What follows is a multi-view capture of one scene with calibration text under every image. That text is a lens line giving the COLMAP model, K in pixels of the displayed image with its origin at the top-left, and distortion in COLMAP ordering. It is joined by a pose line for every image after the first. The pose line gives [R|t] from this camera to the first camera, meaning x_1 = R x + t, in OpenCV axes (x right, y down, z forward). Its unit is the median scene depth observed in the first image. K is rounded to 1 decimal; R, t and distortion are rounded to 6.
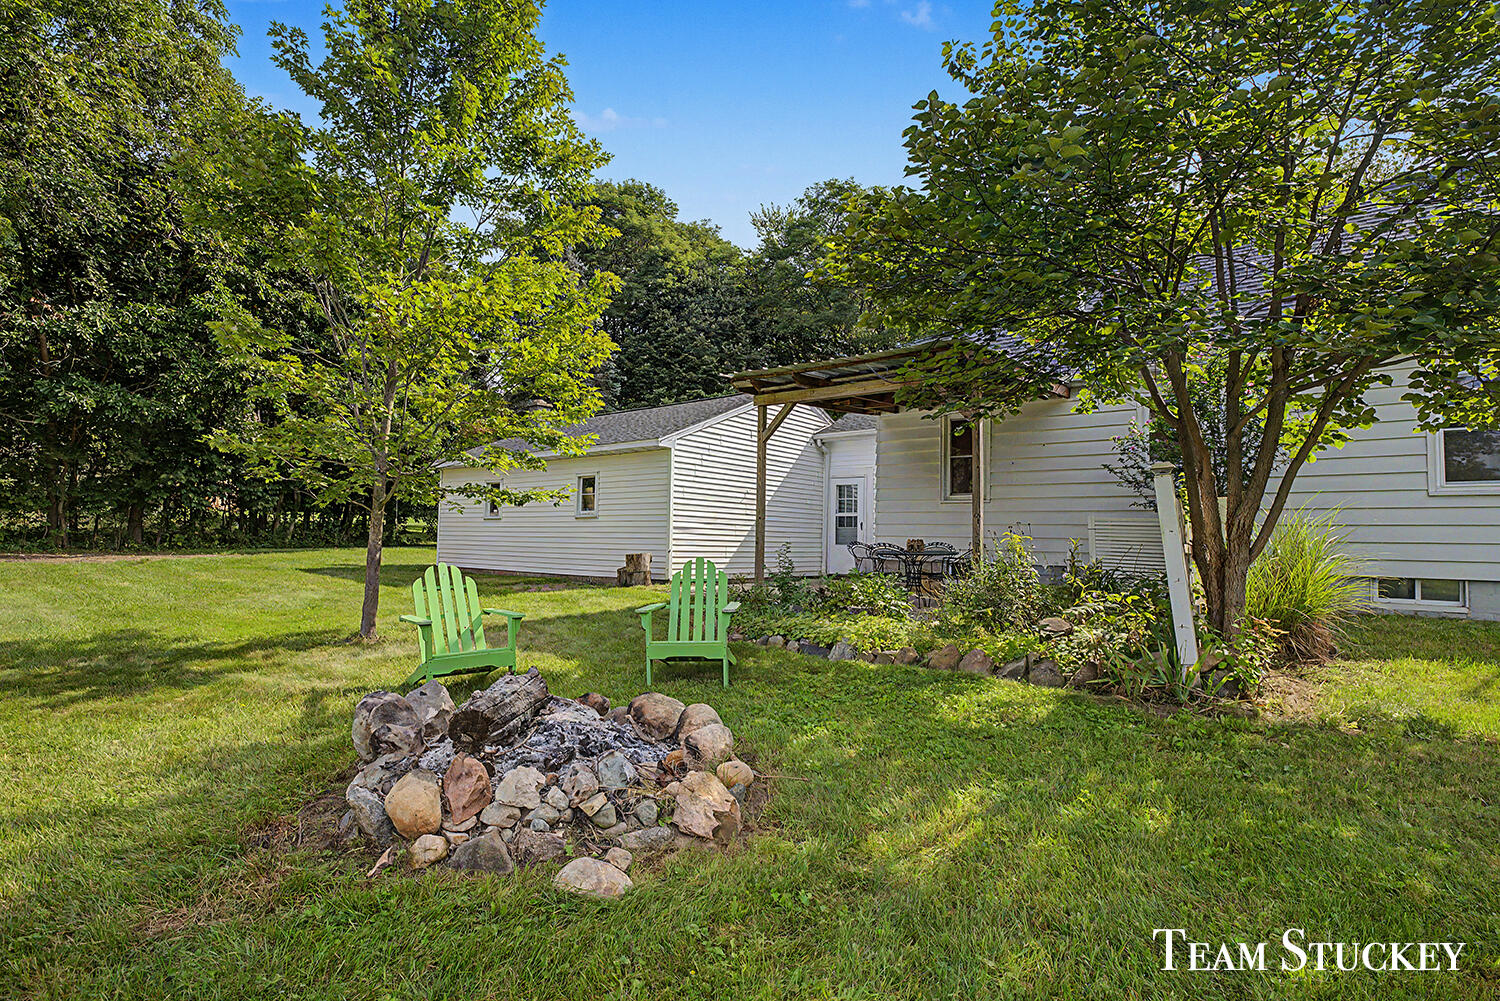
lens RADIAL K [[755.7, 0, 754.6], [0, 755.7, 504.7], [0, 0, 1]] dist [-0.004092, 0.000506]
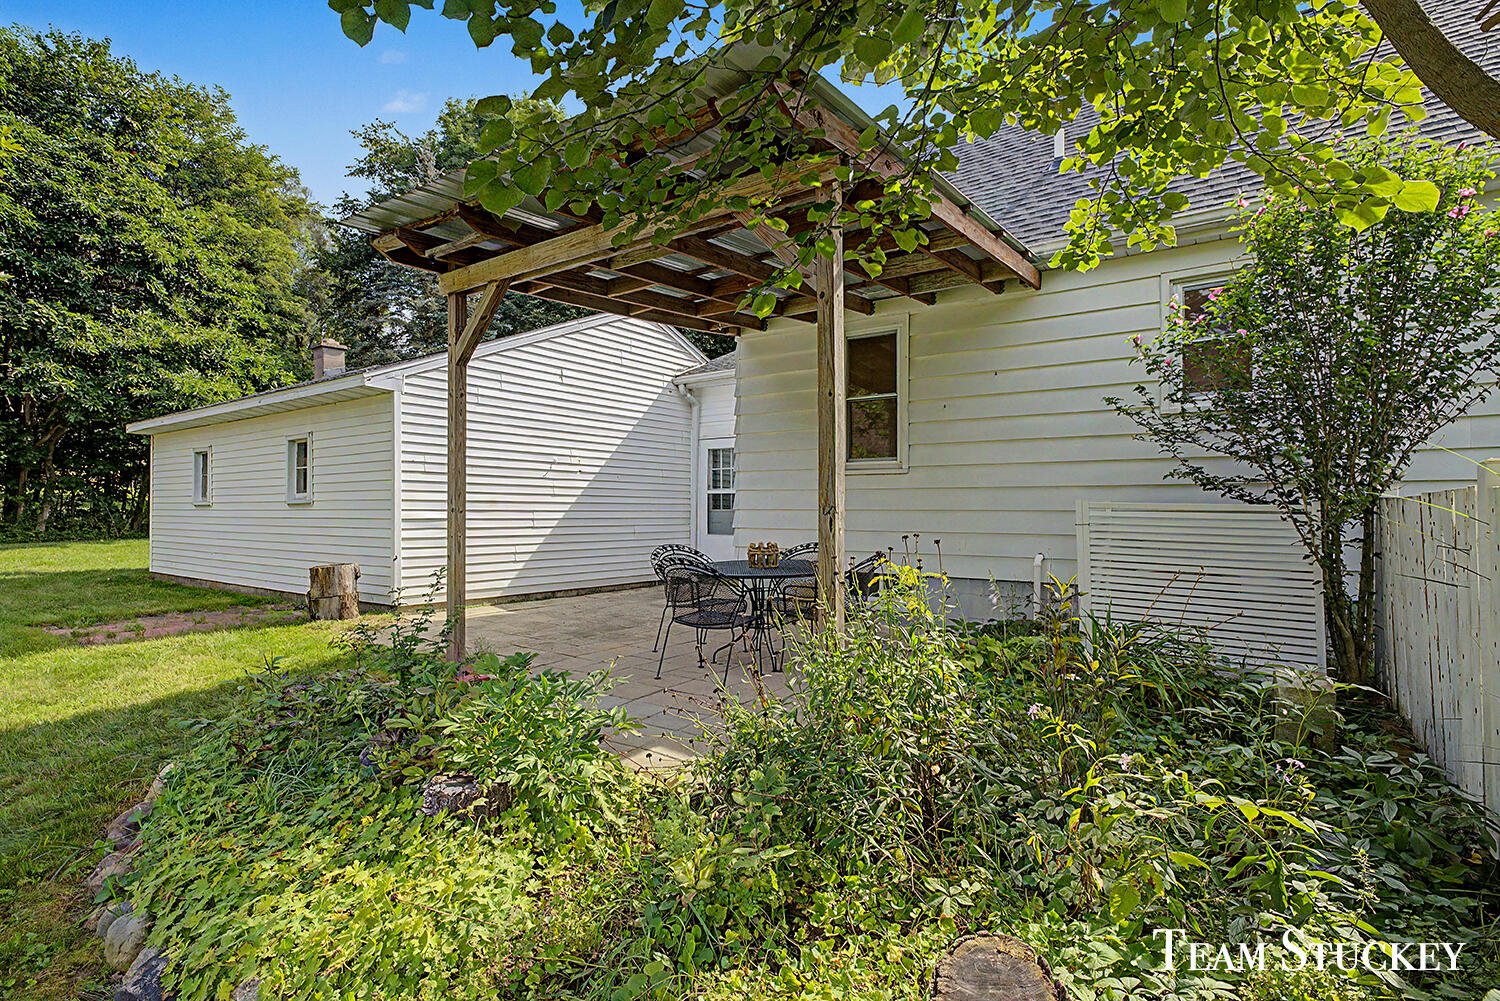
lens RADIAL K [[755.7, 0, 754.6], [0, 755.7, 504.7], [0, 0, 1]] dist [-0.004092, 0.000506]
pose [[0.999452, -0.015494, 0.029259, 0.159944], [0.014229, 0.998976, 0.042939, -0.004790], [-0.029894, -0.042499, 0.998649, 0.378512]]
